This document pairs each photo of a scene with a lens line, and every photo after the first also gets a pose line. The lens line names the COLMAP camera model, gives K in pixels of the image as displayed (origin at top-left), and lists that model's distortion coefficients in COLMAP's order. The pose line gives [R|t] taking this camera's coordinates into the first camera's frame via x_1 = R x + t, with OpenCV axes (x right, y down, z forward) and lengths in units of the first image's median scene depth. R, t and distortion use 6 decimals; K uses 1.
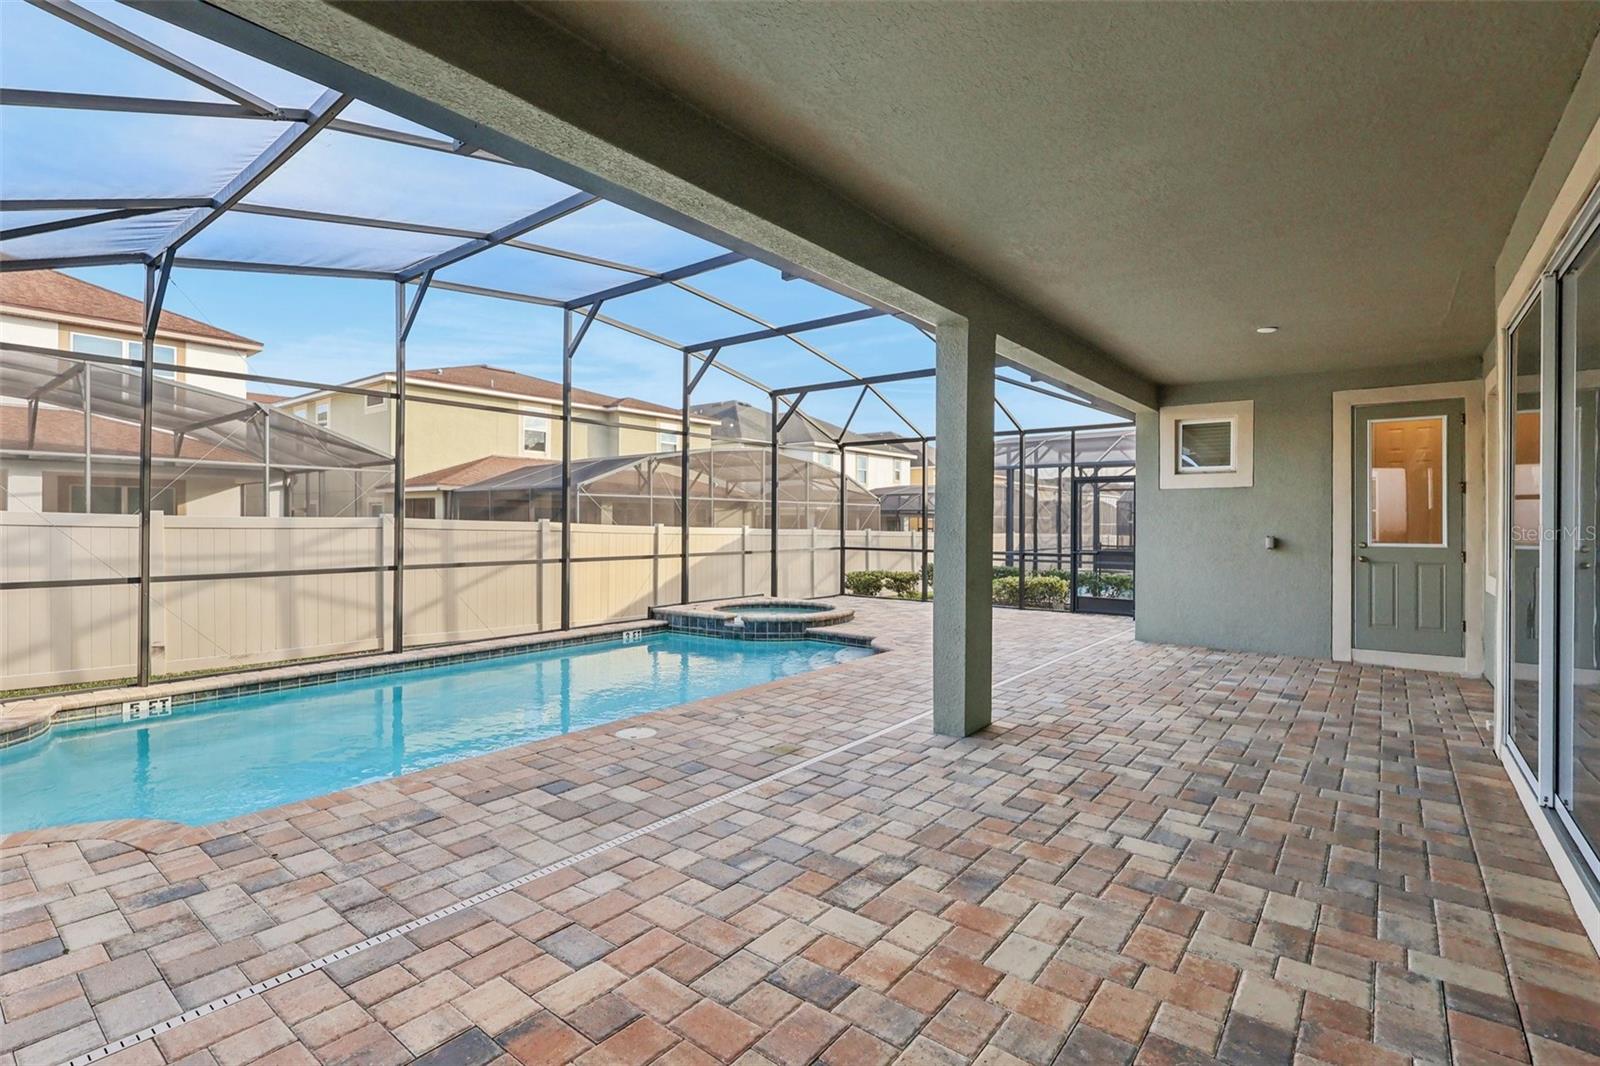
lens RADIAL K [[744.6, 0, 798.3], [0, 744.6, 522.3], [0, 0, 1]] dist [-0.000939, 0.000243]
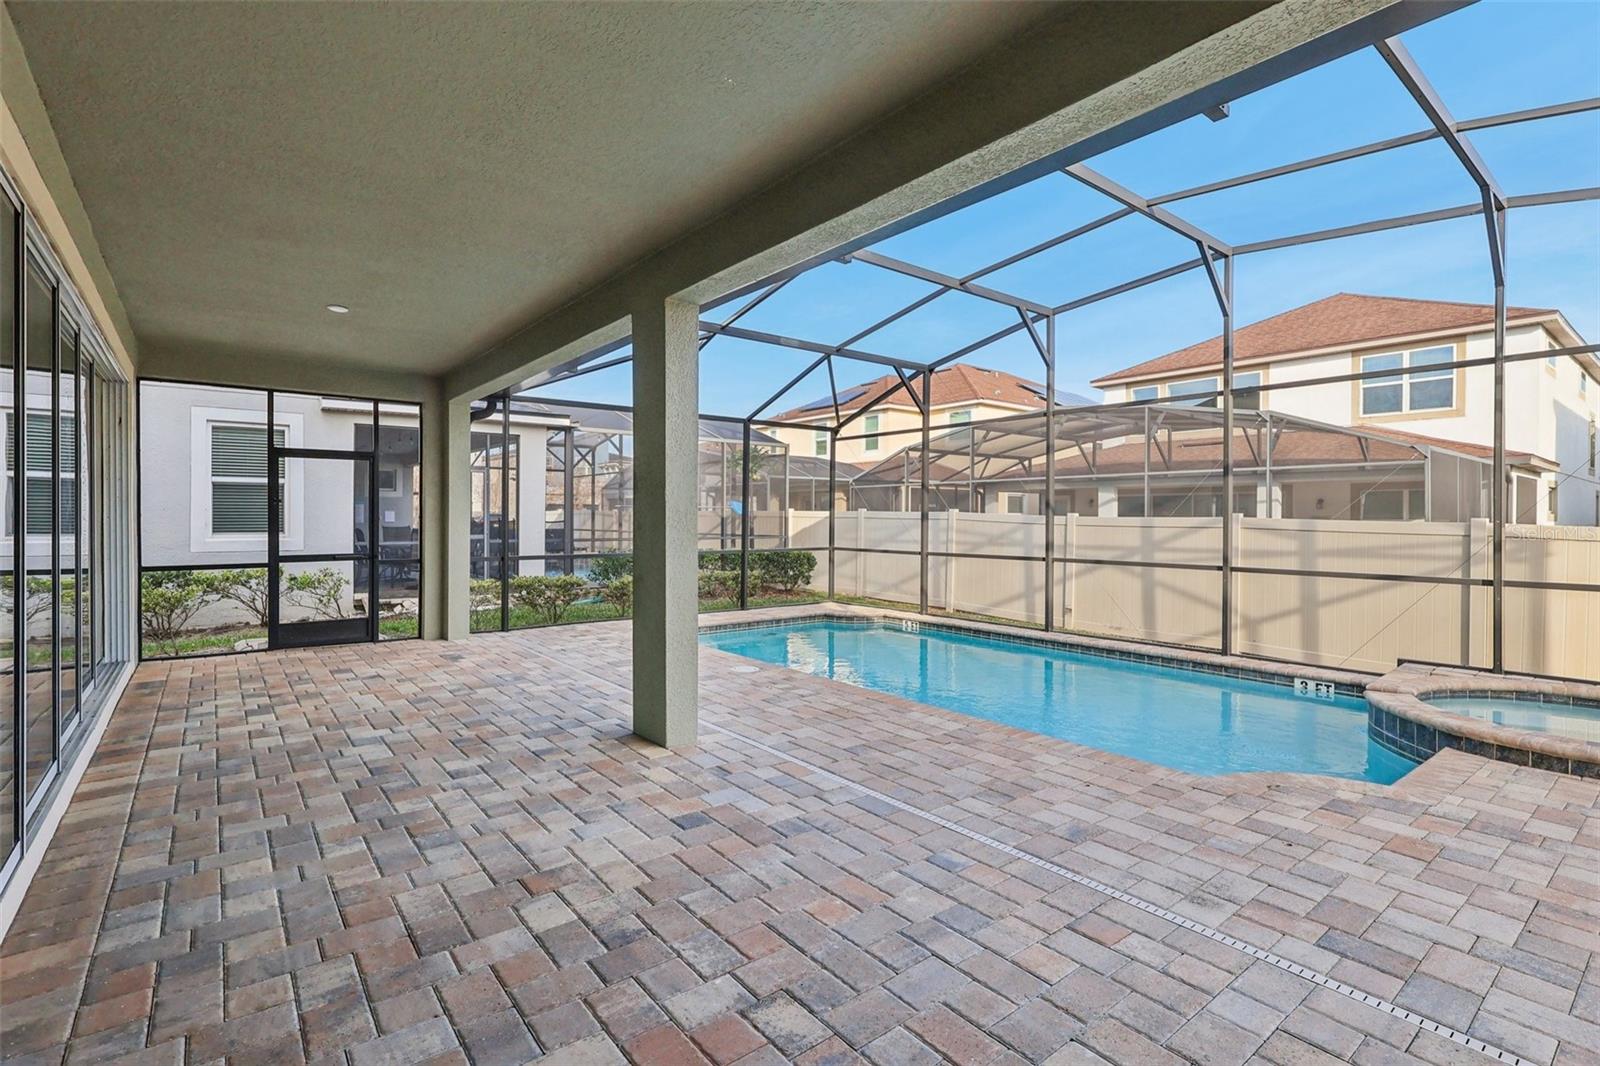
lens RADIAL K [[744.6, 0, 798.3], [0, 744.6, 522.3], [0, 0, 1]] dist [-0.000939, 0.000243]
pose [[-0.227557, 0.000779, -0.973764, 1.127163], [-0.006234, 0.999978, 0.002257, 0.004054], [0.973745, 0.006584, -0.227547, 1.418476]]
